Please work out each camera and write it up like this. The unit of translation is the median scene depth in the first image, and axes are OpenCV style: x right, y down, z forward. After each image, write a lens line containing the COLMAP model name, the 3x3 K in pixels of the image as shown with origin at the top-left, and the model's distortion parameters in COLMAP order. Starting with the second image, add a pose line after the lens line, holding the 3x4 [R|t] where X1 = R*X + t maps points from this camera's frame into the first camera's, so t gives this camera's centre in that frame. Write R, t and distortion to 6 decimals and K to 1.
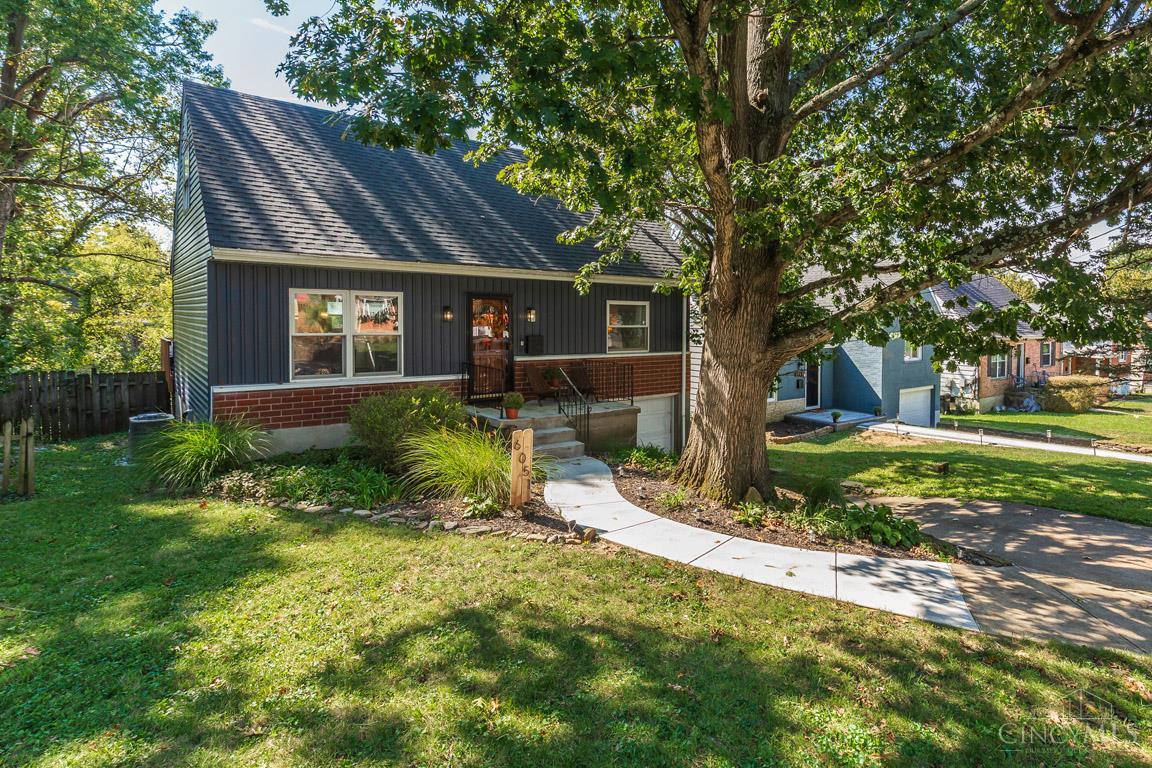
lens RADIAL K [[669.7, 0, 574.7], [0, 669.7, 383.5], [0, 0, 1]] dist [0.004002, 0.000710]
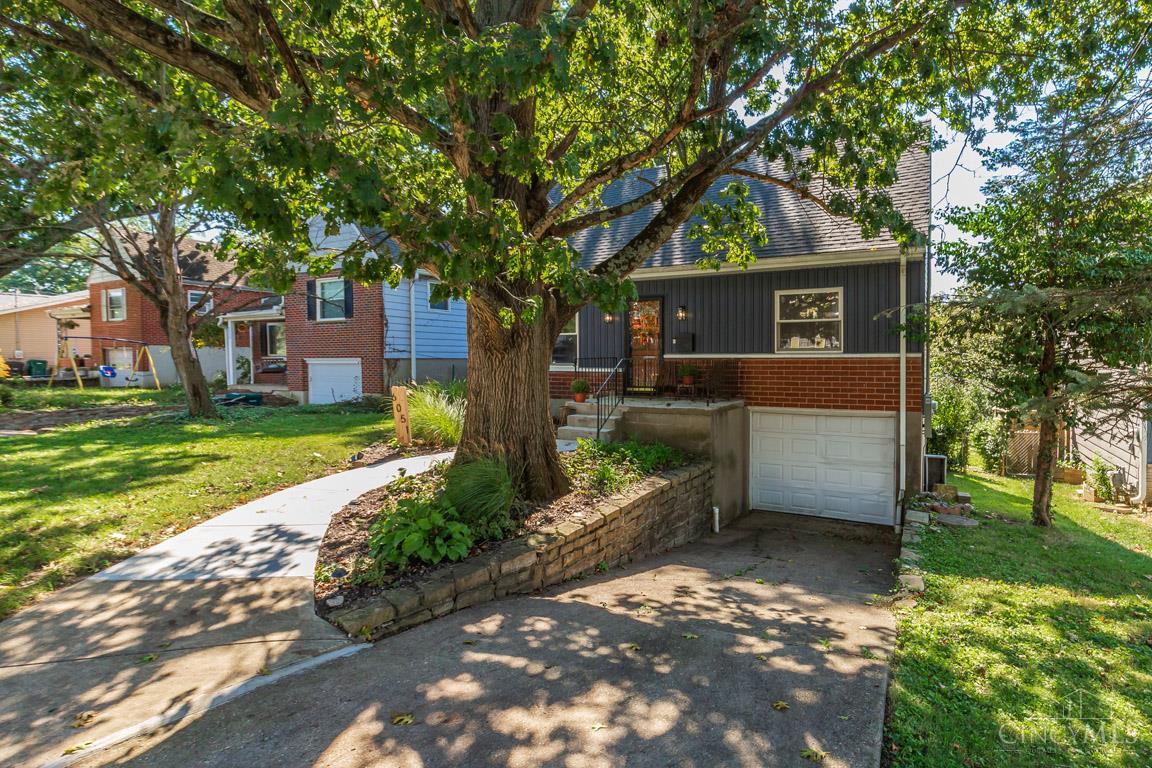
lens RADIAL K [[551.8, 0, 577.0], [0, 551.8, 382.1], [0, 0, 1]] dist [-0.003185, 0.002646]
pose [[0.402457, 0.035068, -0.914767, 1.231520], [-0.092245, 0.995733, -0.002412, 0.034500], [0.910779, 0.085353, 0.403975, 1.021054]]
